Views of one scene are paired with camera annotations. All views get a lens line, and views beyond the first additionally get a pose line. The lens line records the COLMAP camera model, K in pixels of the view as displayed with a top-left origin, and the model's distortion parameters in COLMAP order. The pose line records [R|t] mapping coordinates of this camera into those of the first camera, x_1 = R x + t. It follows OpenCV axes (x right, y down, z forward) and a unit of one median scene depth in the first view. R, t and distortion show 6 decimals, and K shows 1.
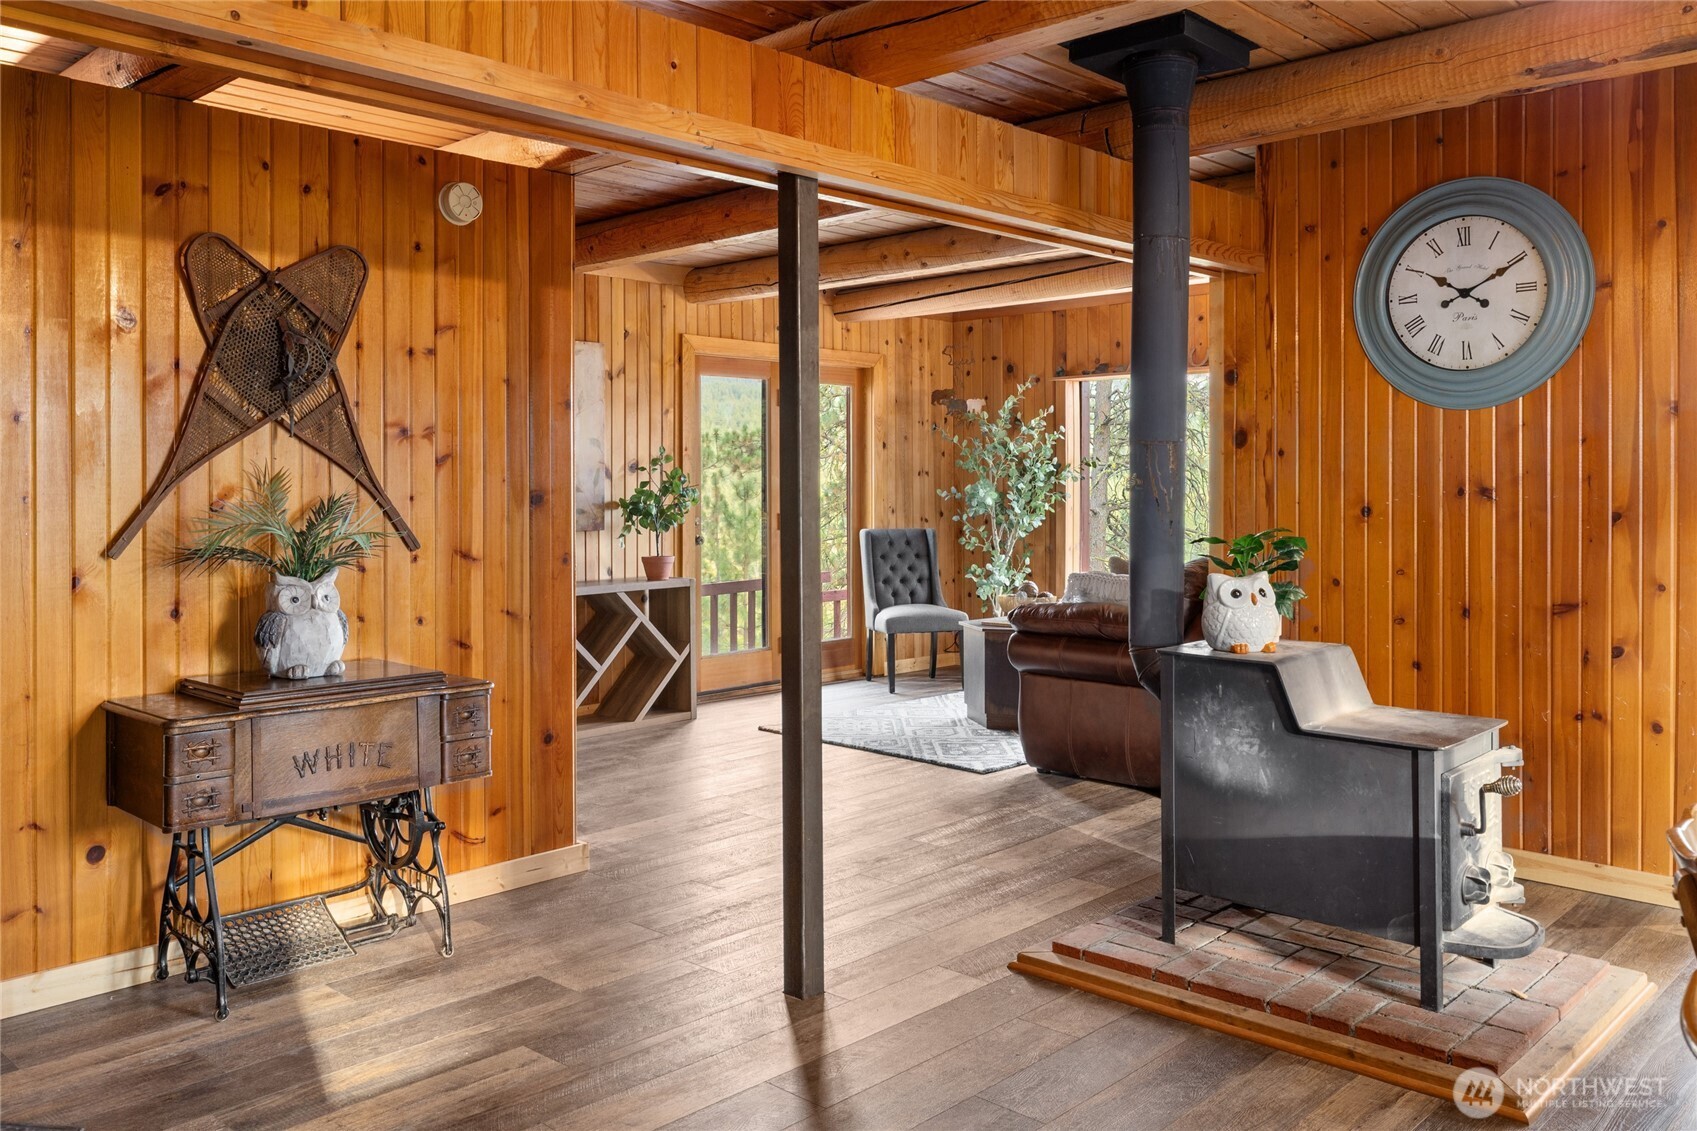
lens RADIAL K [[1350.1, 0, 849.7], [0, 1350.1, 486.7], [0, 0, 1]] dist [-0.001984, -0.000830]
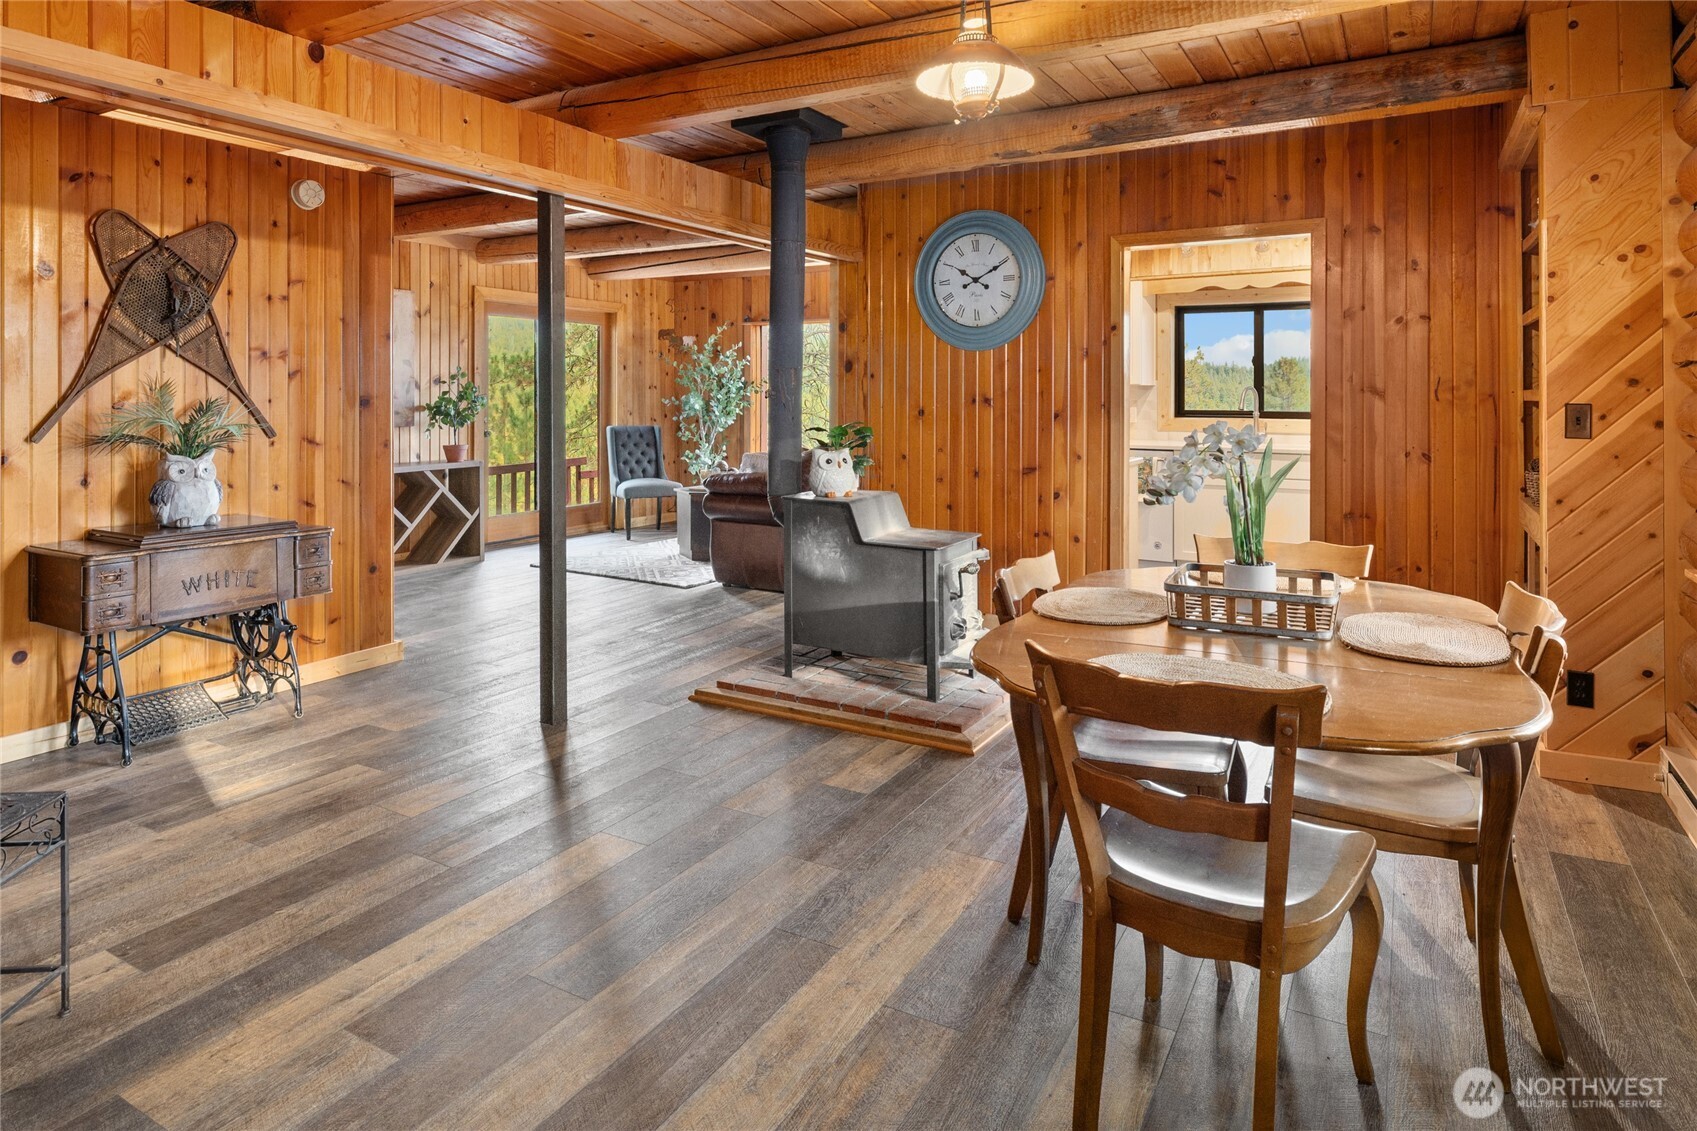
lens RADIAL K [[979.4, 0, 841.0], [0, 979.4, 405.8], [0, 0, 1]] dist [-0.000736, 0.000460]
pose [[0.973040, 0.004113, 0.230600, 0.023959], [-0.005916, 0.999957, 0.007129, 0.002920], [-0.230561, -0.008301, 0.973023, -0.149850]]
